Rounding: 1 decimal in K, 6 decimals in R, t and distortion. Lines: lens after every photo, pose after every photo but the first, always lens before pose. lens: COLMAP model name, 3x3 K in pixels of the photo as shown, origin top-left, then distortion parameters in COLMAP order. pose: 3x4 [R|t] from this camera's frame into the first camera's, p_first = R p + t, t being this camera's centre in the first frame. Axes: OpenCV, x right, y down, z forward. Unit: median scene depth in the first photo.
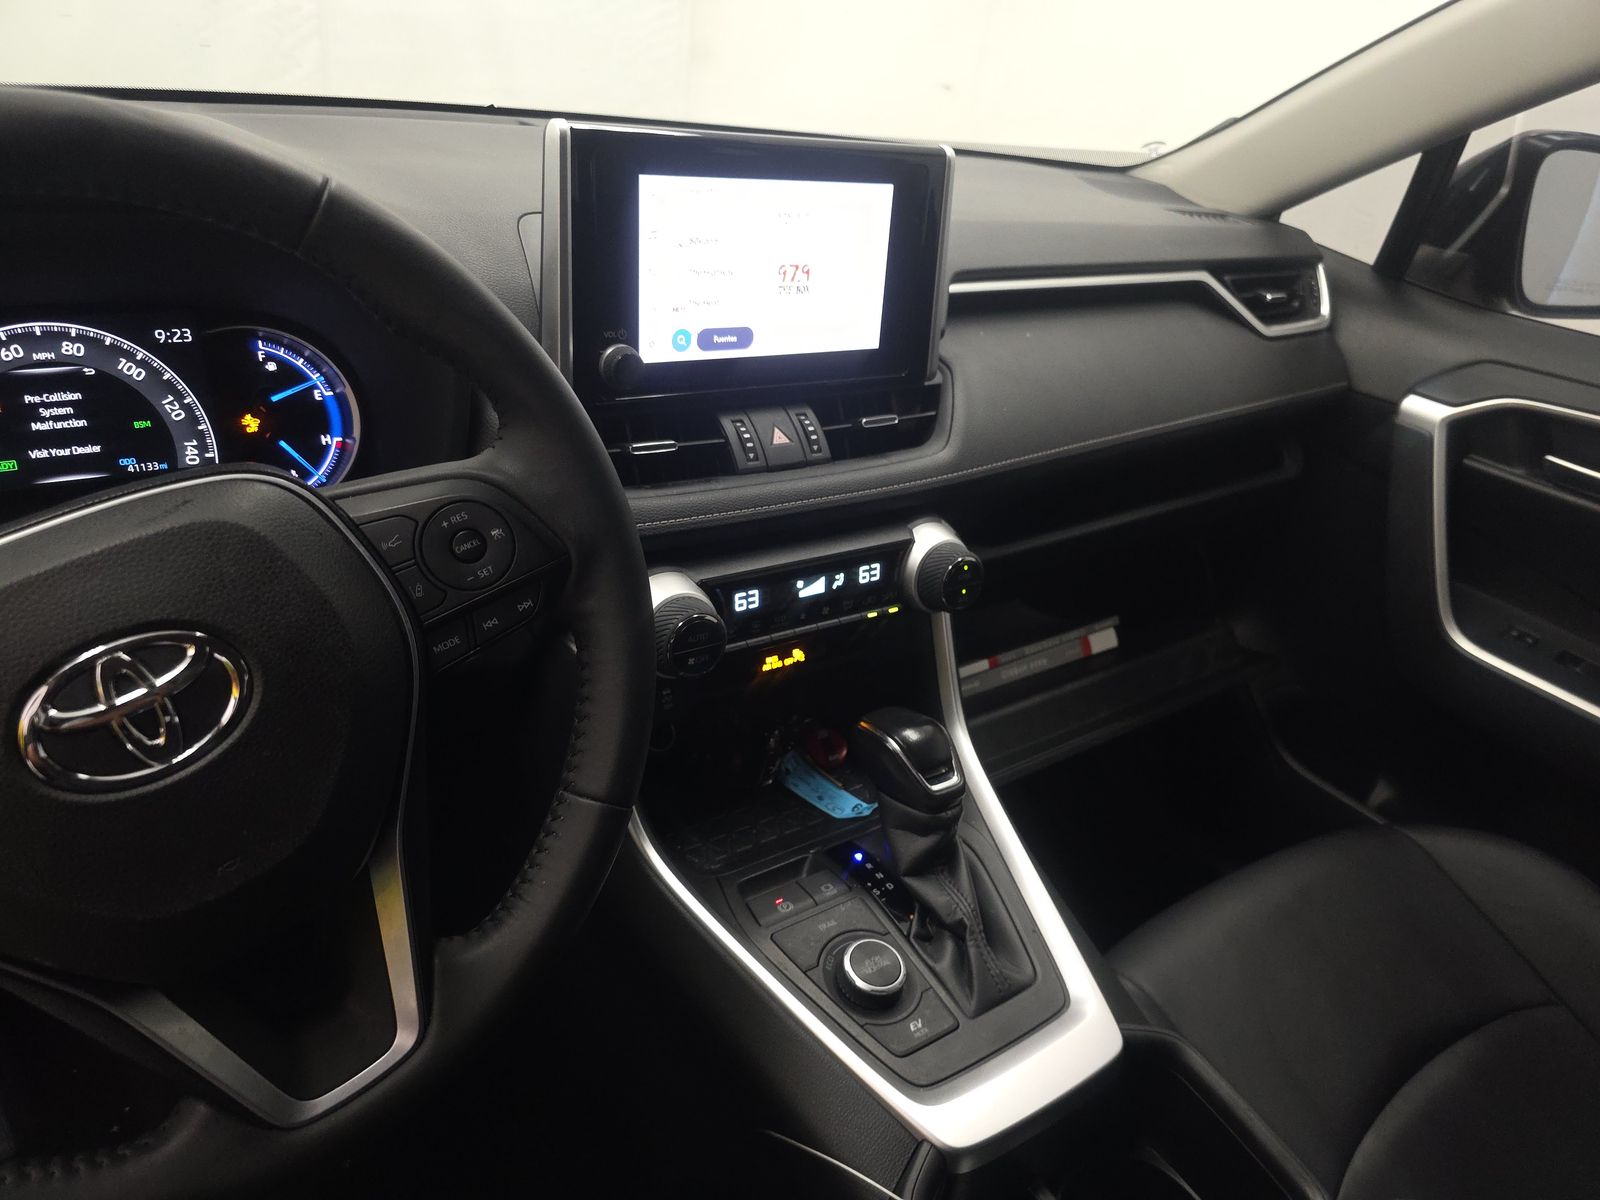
lens RADIAL K [[1063.1, 0, 800.0], [0, 1063.1, 600.0], [0, 0, 1]] dist [0.089837, -0.098430]
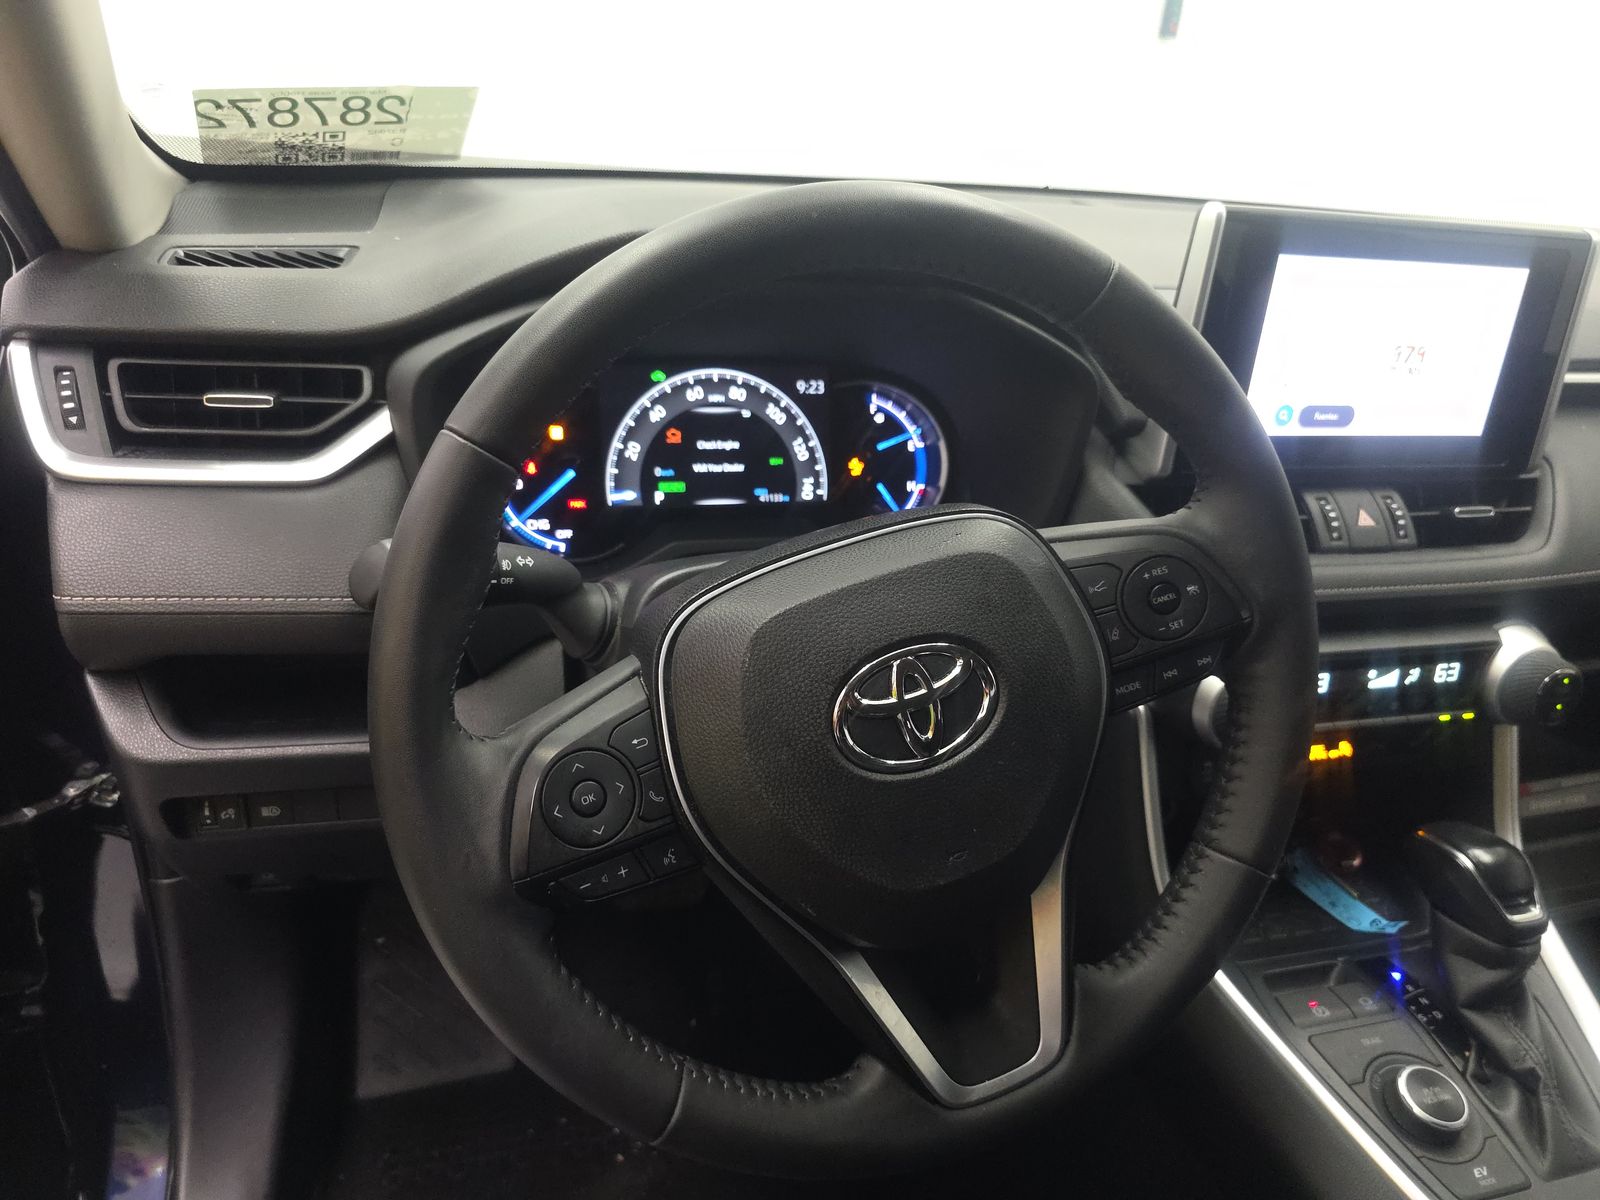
lens RADIAL K [[1091.3, 0, 800.0], [0, 1091.3, 600.0], [0, 0, 1]] dist [0.024199, -0.024795]
pose [[0.948761, 0.113206, -0.295020, -0.210841], [-0.130769, 0.990588, -0.040430, 0.026795], [0.287666, 0.076938, 0.954635, -0.087315]]
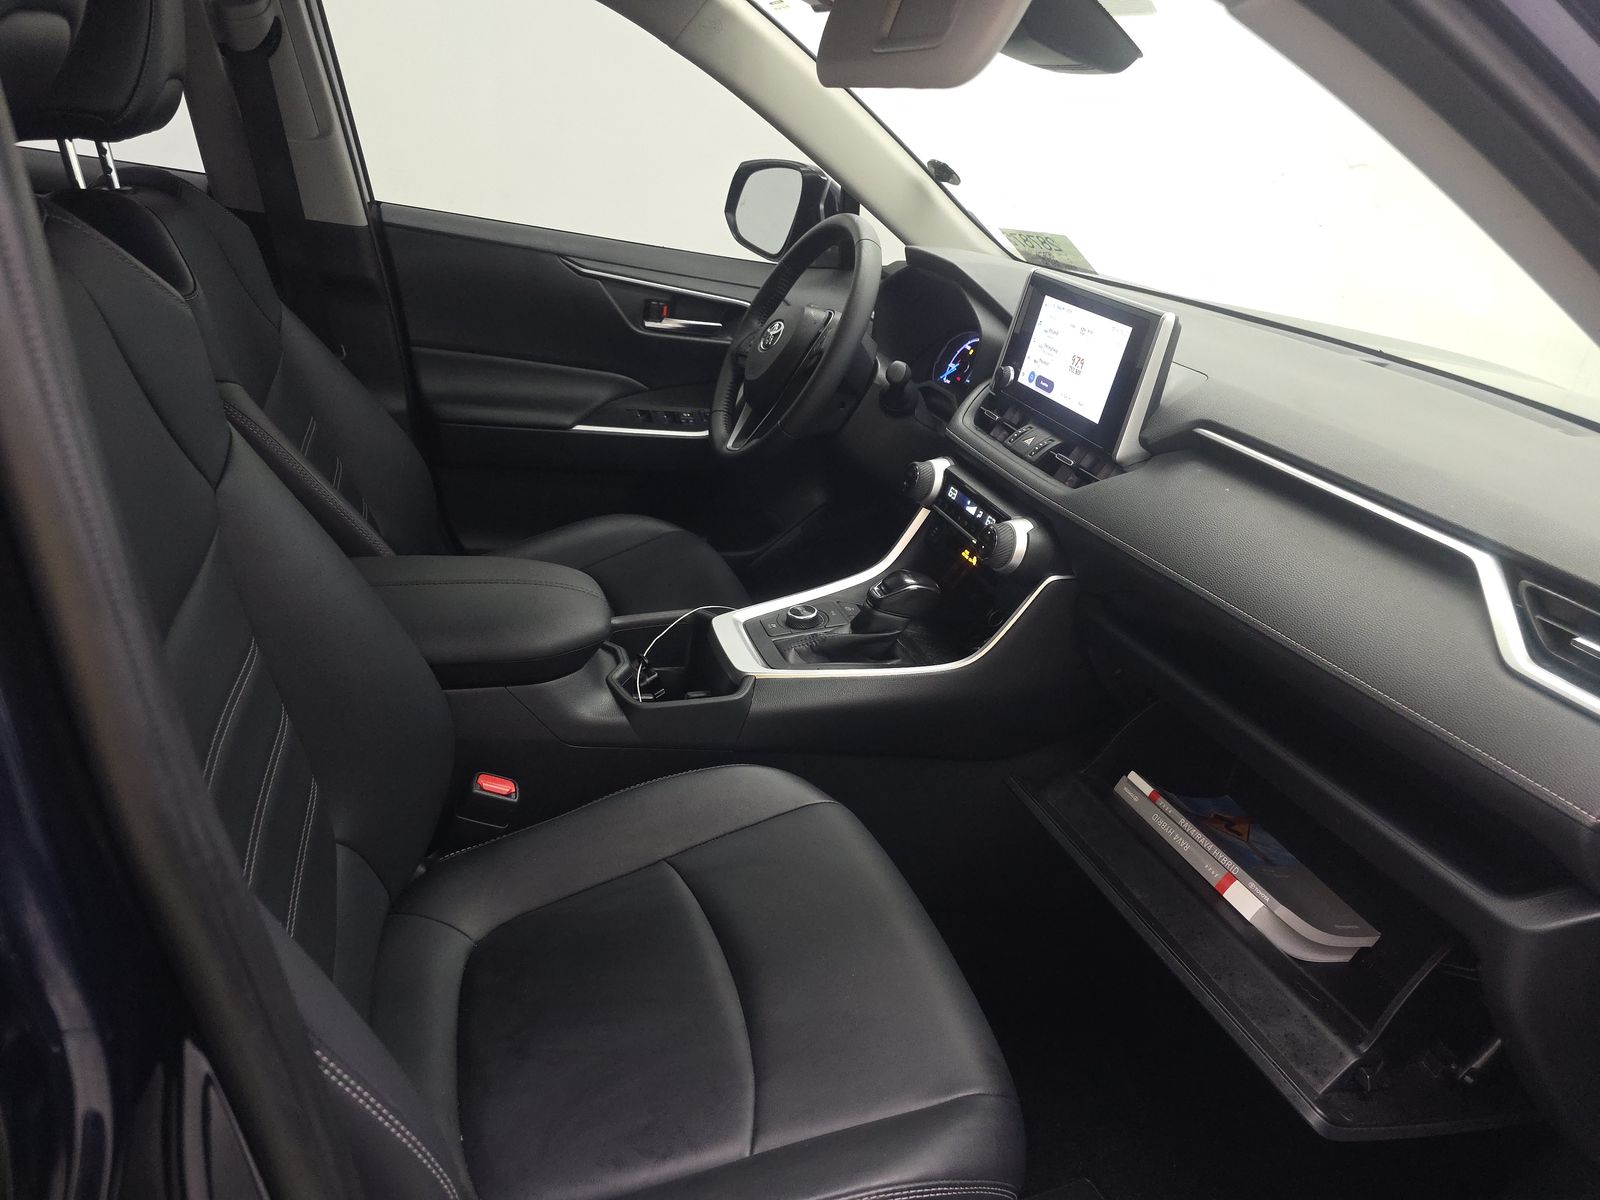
lens RADIAL K [[1063.1, 0, 800.0], [0, 1063.1, 600.0], [0, 0, 1]] dist [0.089837, -0.098430]
pose [[-0.248661, 0.249843, -0.935813, 1.869282], [-0.608737, 0.711195, 0.351626, -0.371152], [0.753397, 0.657100, -0.024758, 0.964369]]
